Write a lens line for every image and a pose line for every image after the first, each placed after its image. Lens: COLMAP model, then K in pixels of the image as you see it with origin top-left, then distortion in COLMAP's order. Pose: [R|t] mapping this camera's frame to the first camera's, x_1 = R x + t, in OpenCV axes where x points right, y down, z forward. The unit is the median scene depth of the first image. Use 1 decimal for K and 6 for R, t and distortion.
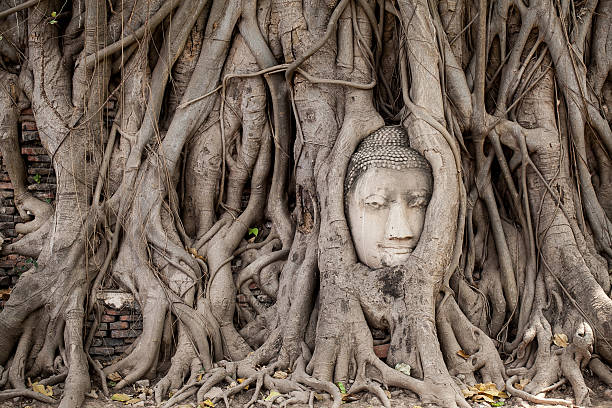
lens RADIAL K [[1688.9, 0, 301.6], [0, 1688.9, 212.2], [0, 0, 1]] dist [0.066055, 0.000000]
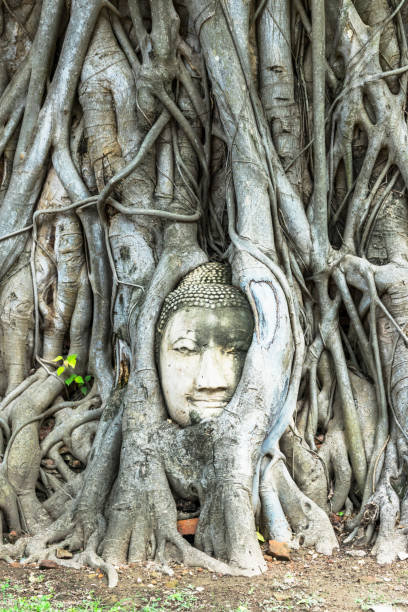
lens RADIAL K [[1193.2, 0, 199.5], [0, 1193.2, 316.6], [0, 0, 1]] dist [0.102549, 0.000000]
pose [[0.992056, -0.010149, -0.125391, 0.121319], [-0.001401, 0.995787, -0.091685, 0.032345], [0.125793, 0.091132, 0.987862, 0.397610]]
